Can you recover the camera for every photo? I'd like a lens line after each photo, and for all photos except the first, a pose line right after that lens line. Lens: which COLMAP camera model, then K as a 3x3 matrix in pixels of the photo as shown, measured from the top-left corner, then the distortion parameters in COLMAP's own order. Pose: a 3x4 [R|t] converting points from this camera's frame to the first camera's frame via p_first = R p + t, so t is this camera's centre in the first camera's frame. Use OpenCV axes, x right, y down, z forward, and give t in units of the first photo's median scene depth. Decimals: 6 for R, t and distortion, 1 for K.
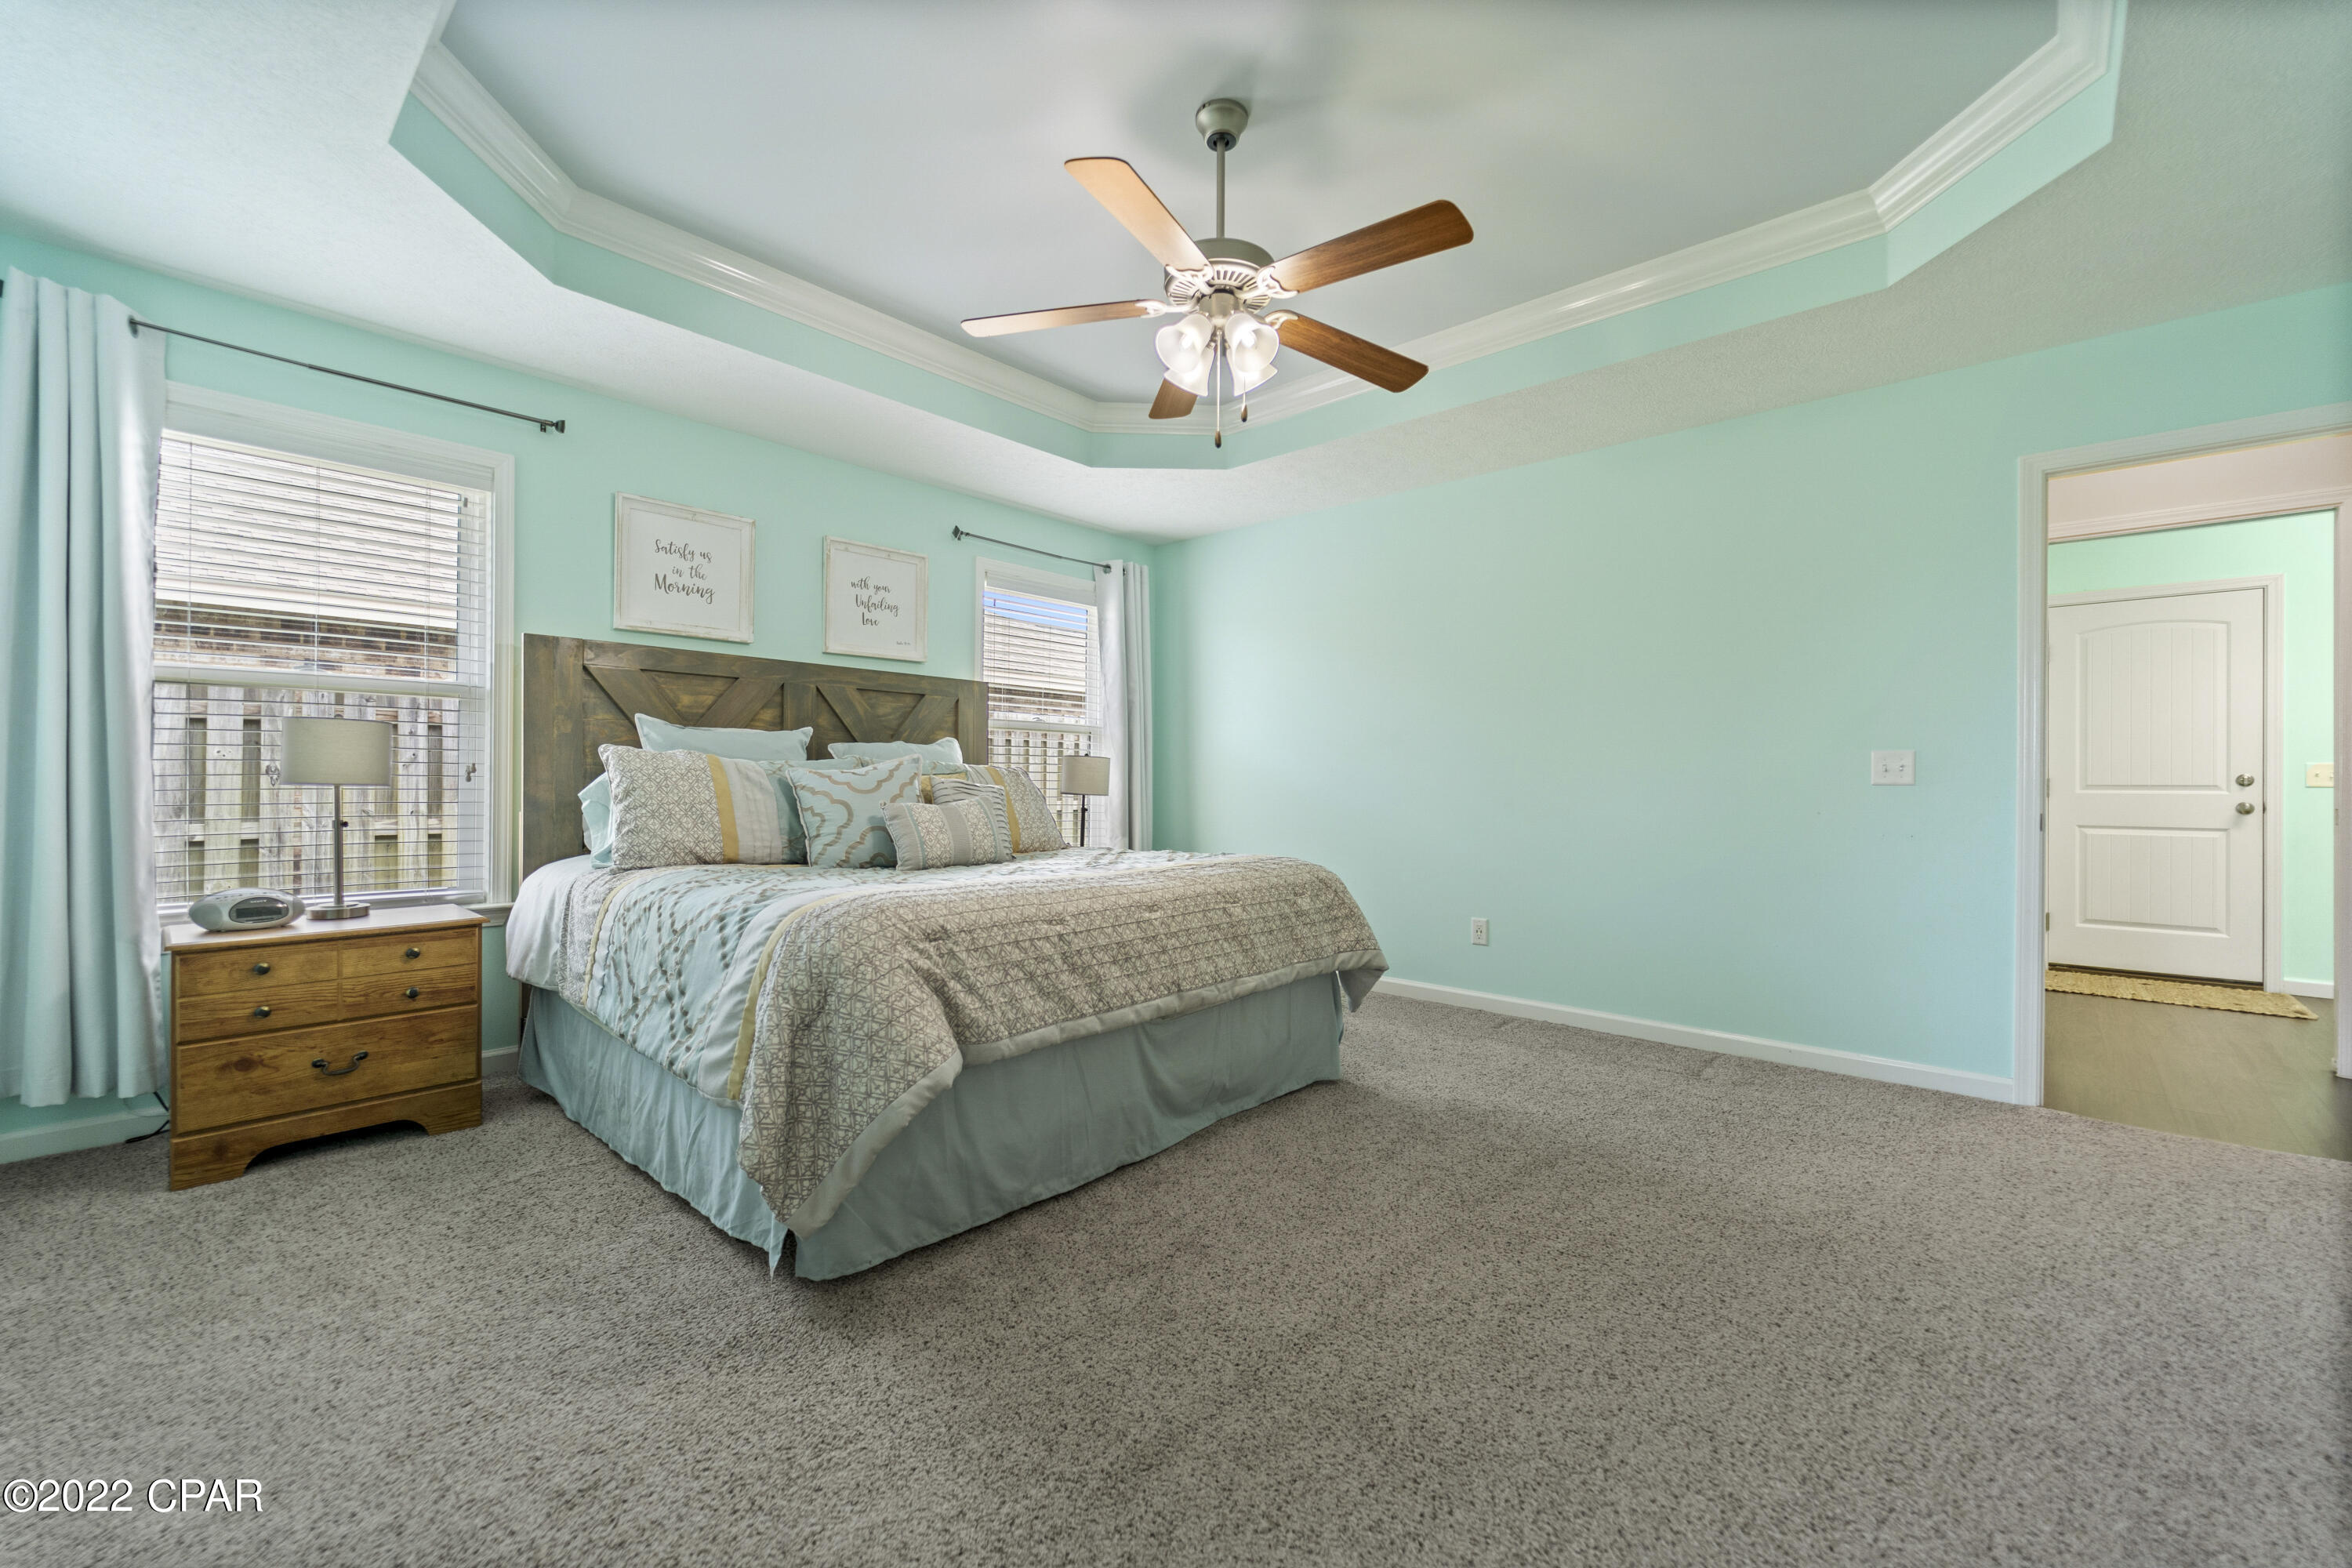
lens RADIAL K [[948.4, 0, 1174.5], [0, 948.4, 773.6], [0, 0, 1]] dist [-0.001314, -0.000148]
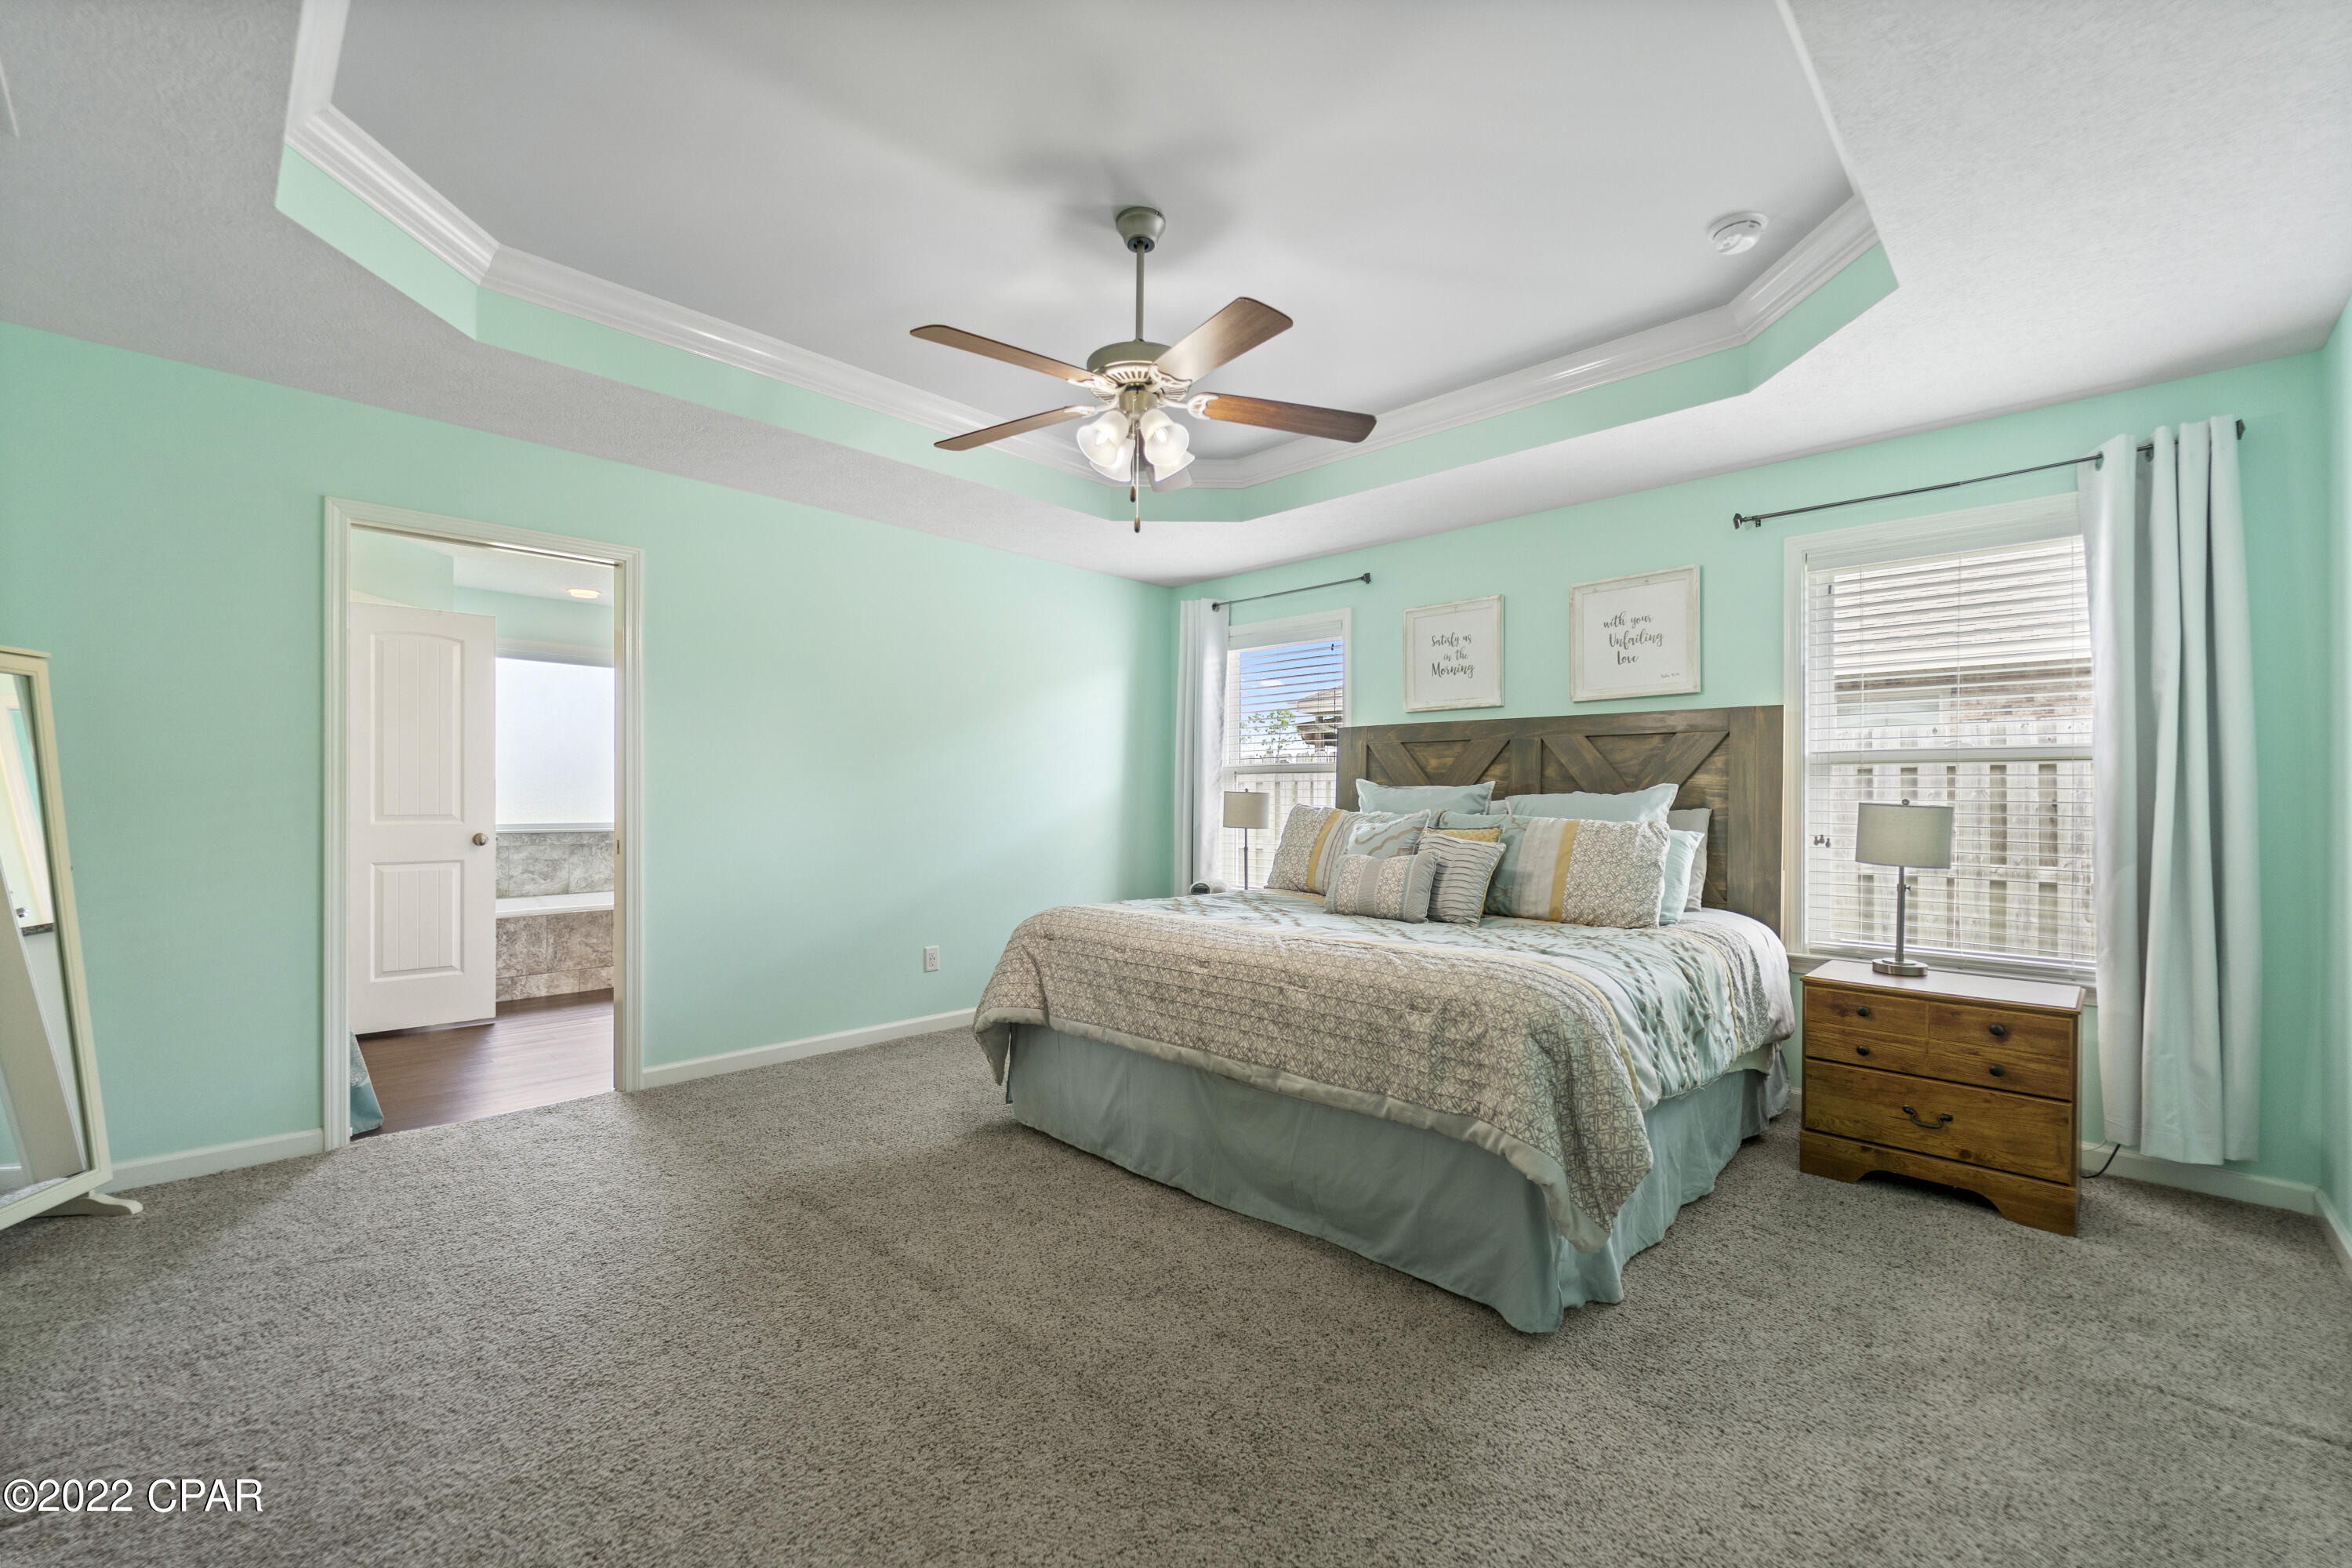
lens RADIAL K [[948.4, 0, 1178.1], [0, 948.4, 790.3], [0, 0, 1]] dist [-0.001314, -0.000148]
pose [[-0.025273, -0.015115, -0.999566, 0.878546], [0.002083, 0.999883, -0.015172, -0.029521], [0.999678, -0.002465, -0.025239, 0.850474]]
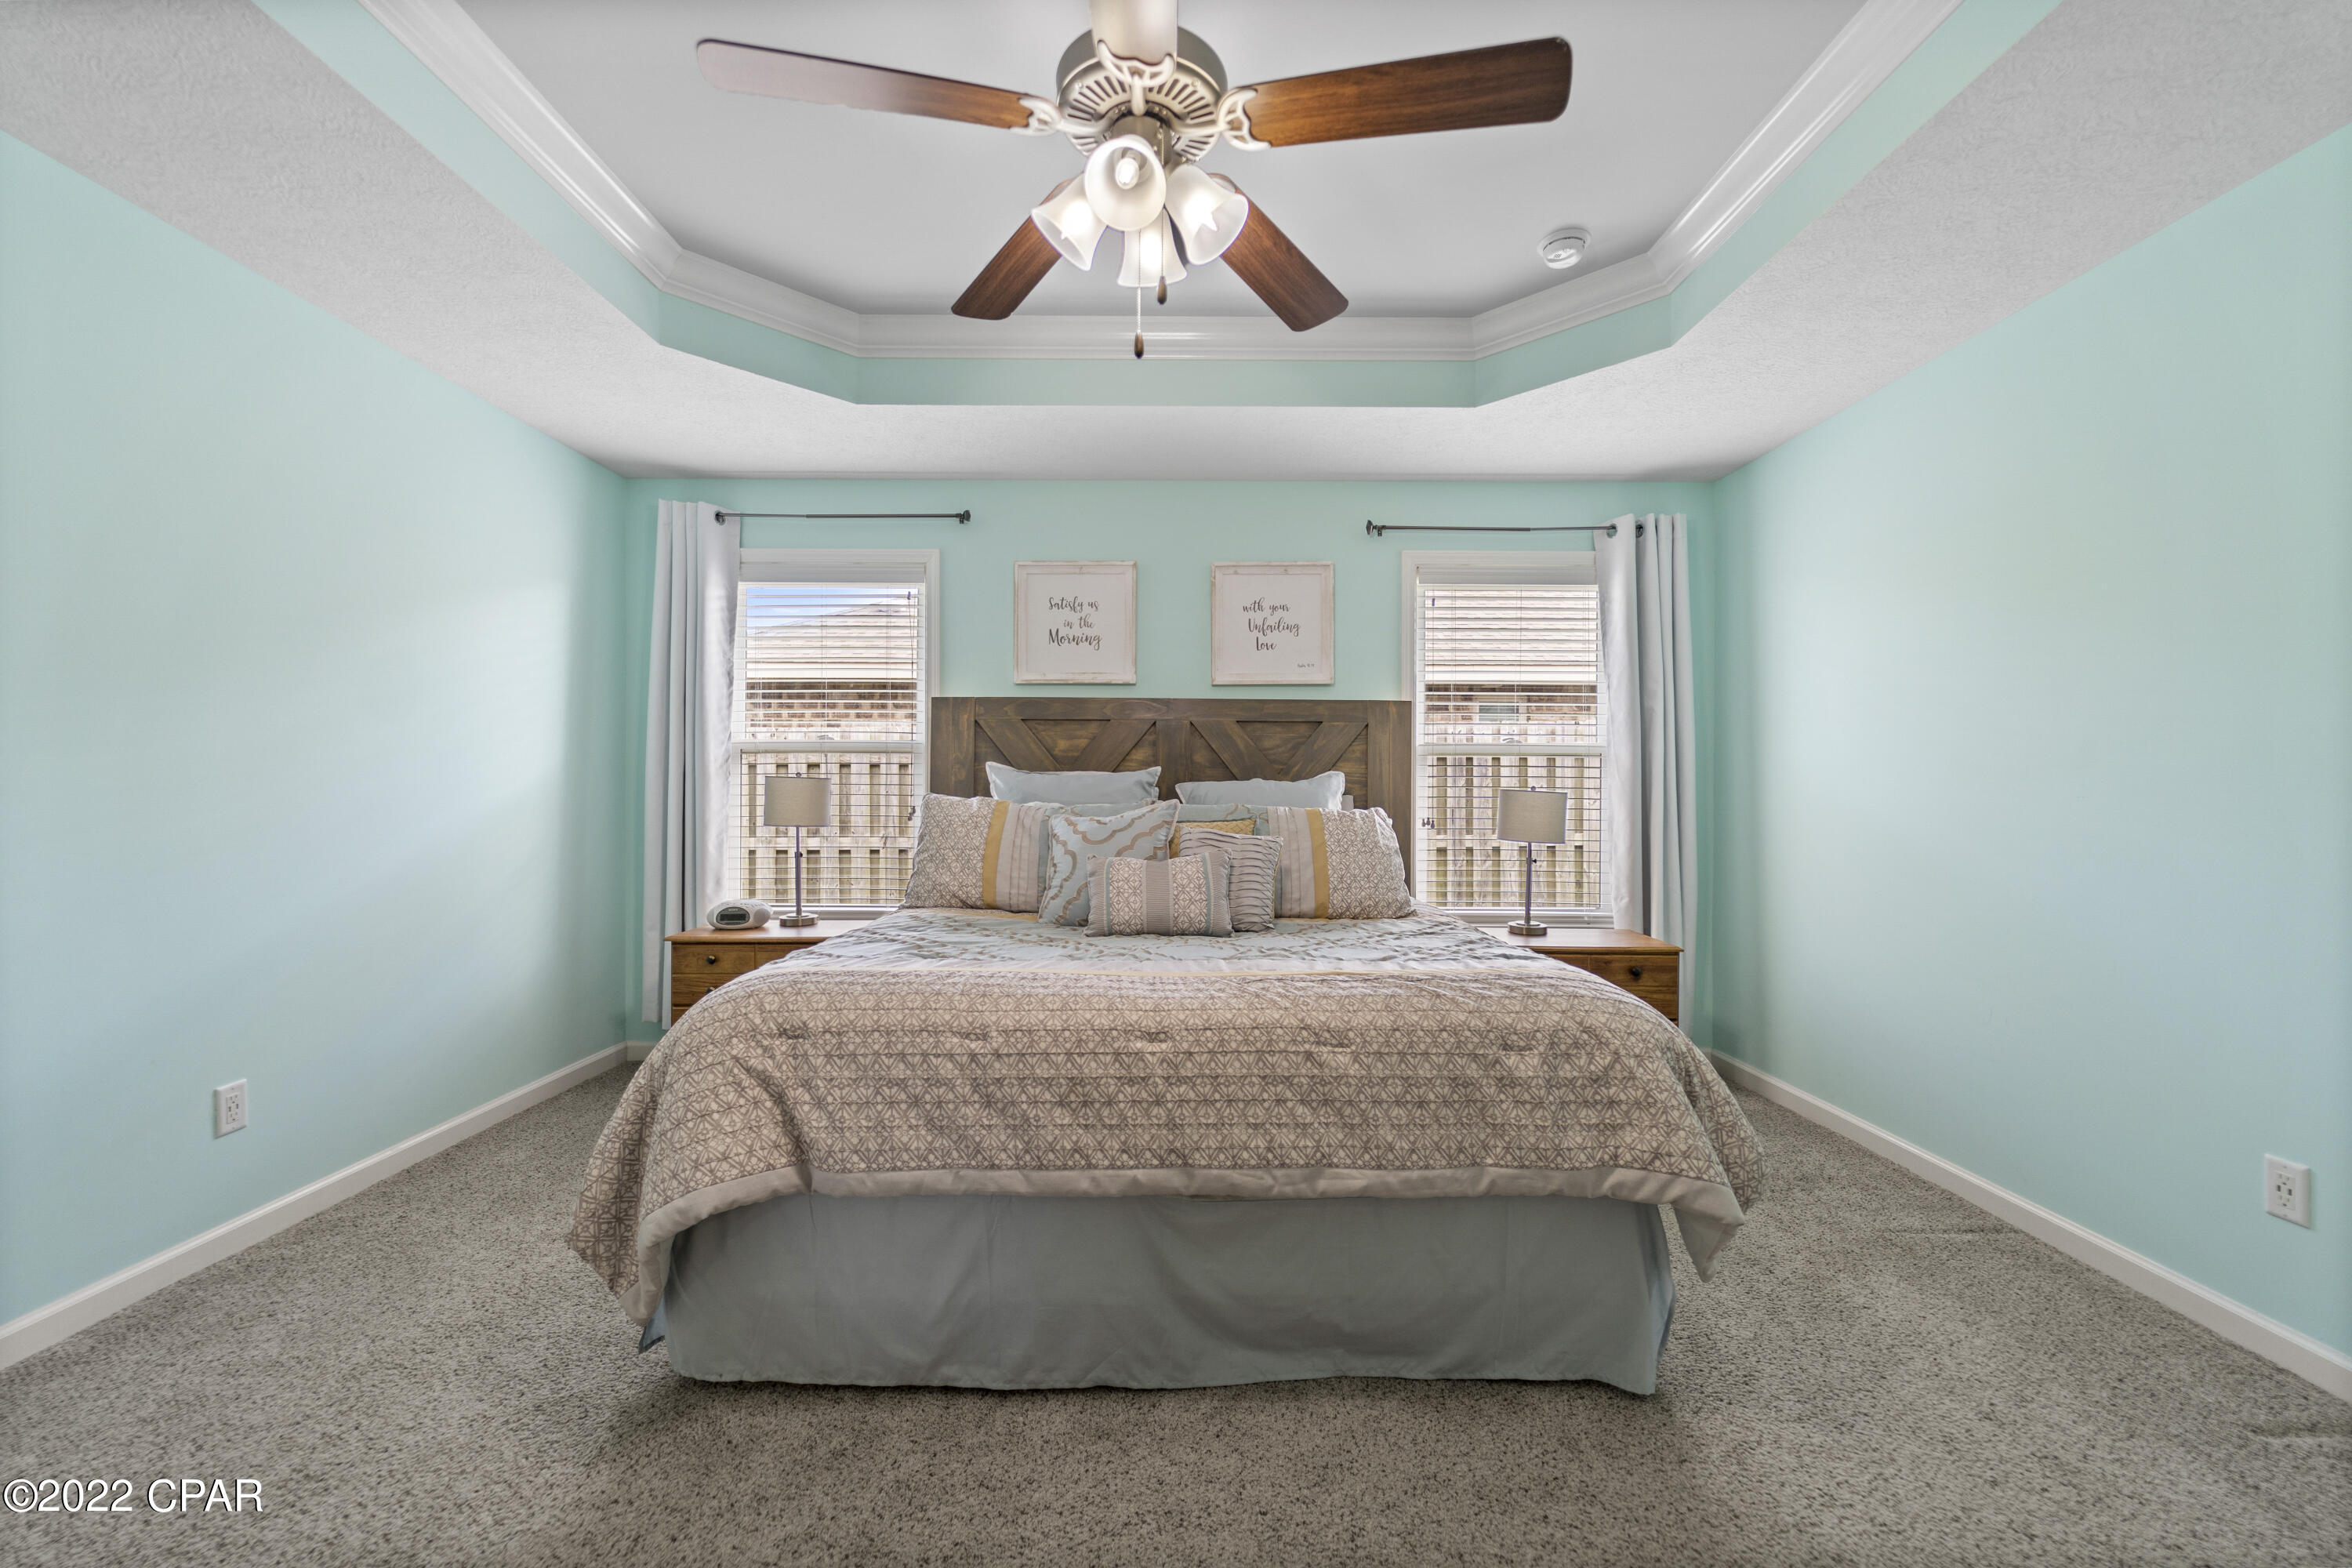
lens RADIAL K [[948.4, 0, 1174.5], [0, 948.4, 779.8], [0, 0, 1]] dist [-0.001314, -0.000148]
pose [[0.672832, -0.009358, -0.739736, 0.432303], [0.006789, 0.999956, -0.006475, -0.036998], [0.739764, -0.000666, 0.672866, 0.457503]]
